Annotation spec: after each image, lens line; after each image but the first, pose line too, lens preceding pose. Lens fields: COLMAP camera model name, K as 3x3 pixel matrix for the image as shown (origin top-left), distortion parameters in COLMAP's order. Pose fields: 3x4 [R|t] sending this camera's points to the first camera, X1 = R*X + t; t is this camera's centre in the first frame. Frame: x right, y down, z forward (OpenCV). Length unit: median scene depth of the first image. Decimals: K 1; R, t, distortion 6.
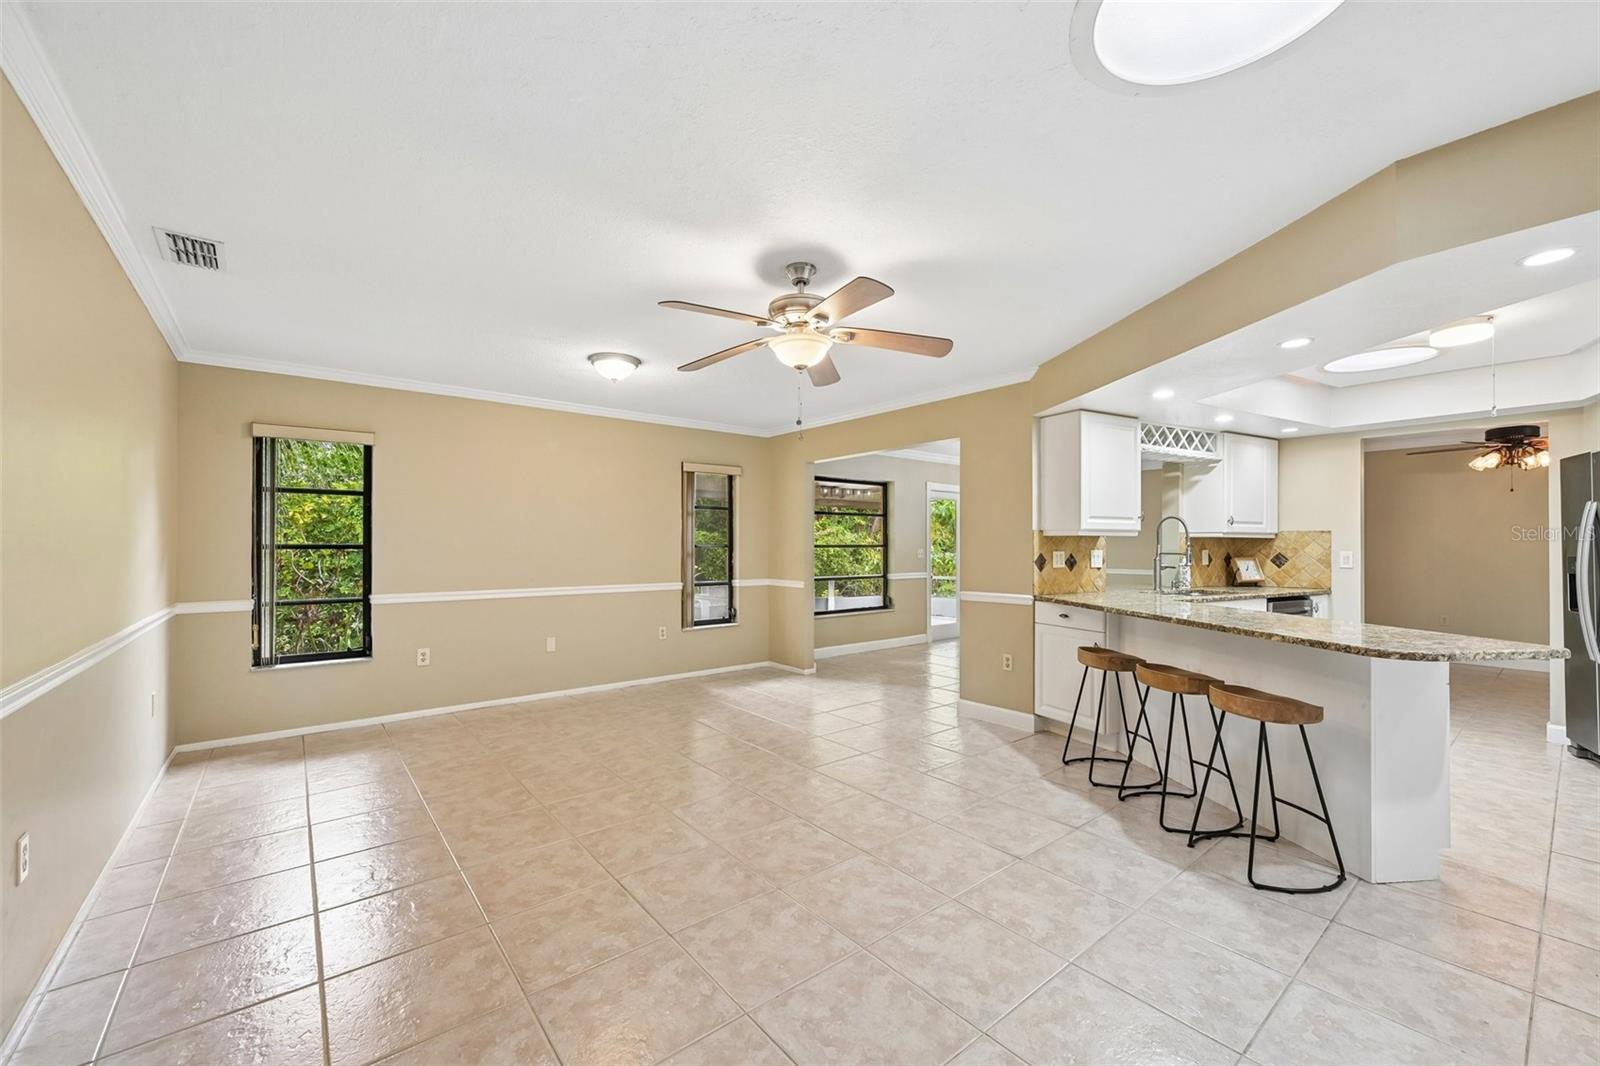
lens RADIAL K [[635.8, 0, 797.8], [0, 635.8, 530.6], [0, 0, 1]] dist [0.000020, -0.000132]
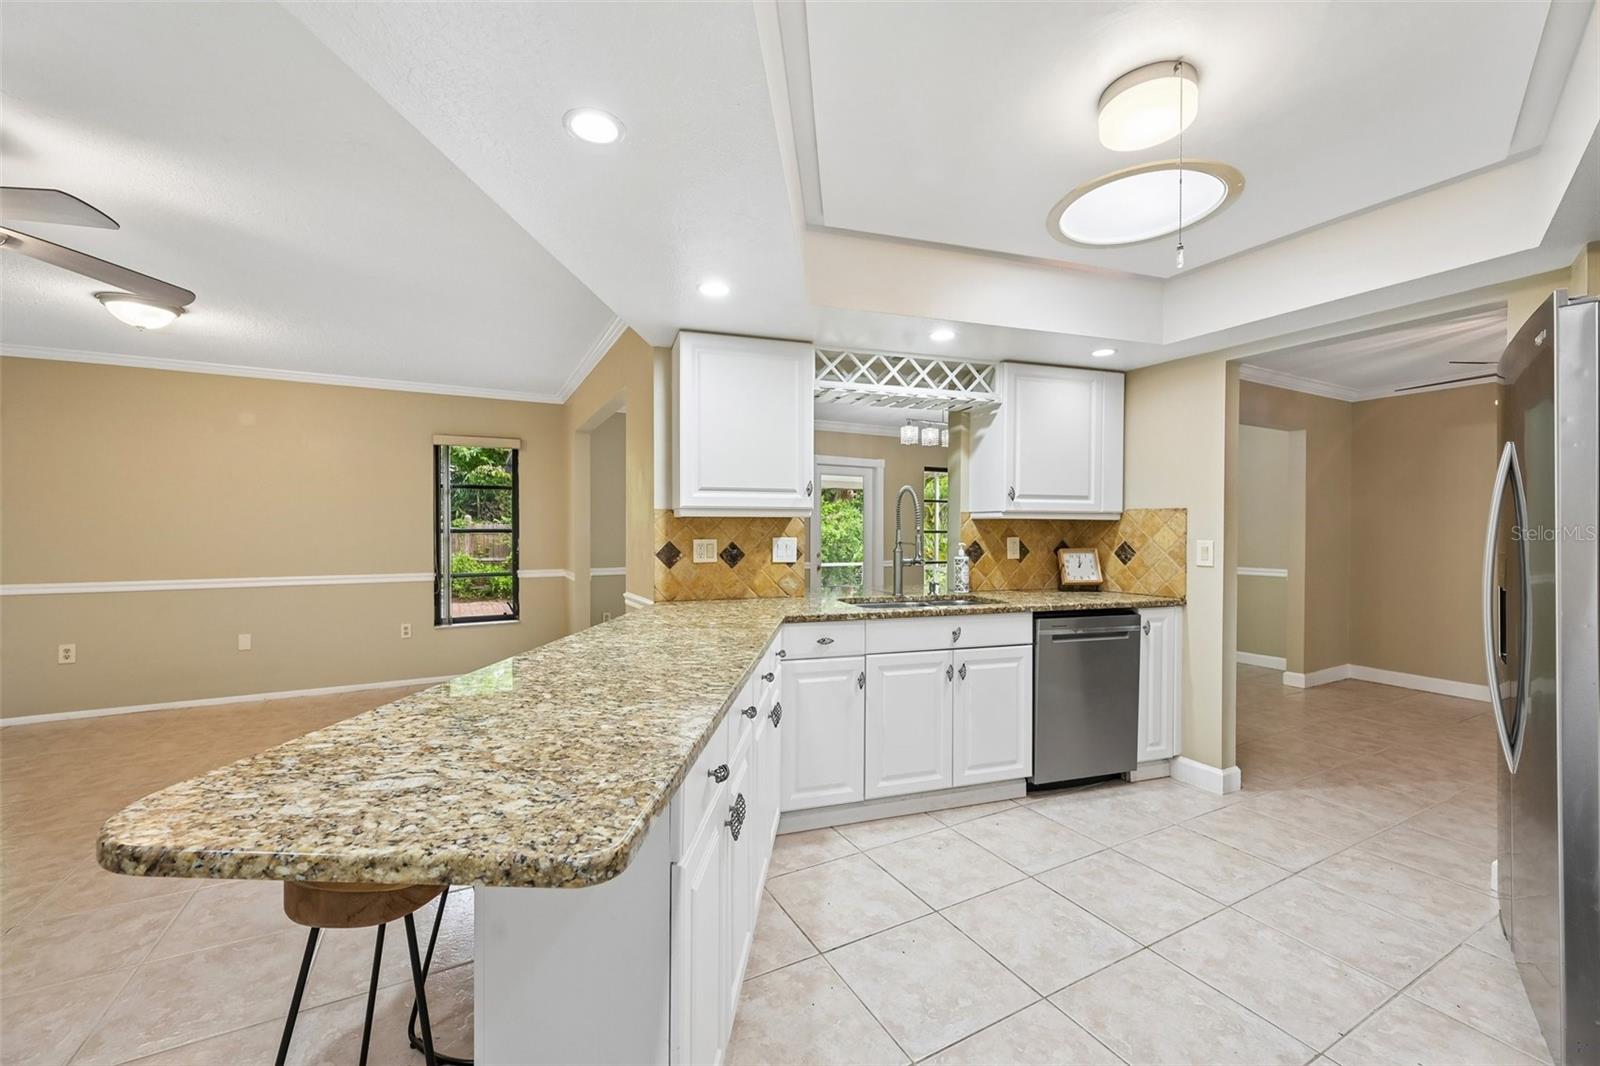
lens RADIAL K [[635.8, 0, 797.8], [0, 635.8, 530.6], [0, 0, 1]] dist [0.000020, -0.000132]
pose [[0.983168, 0.000683, -0.182702, 0.539775], [0.003785, 0.999702, 0.024109, 0.005489], [0.182664, -0.024395, 0.982873, 0.278231]]
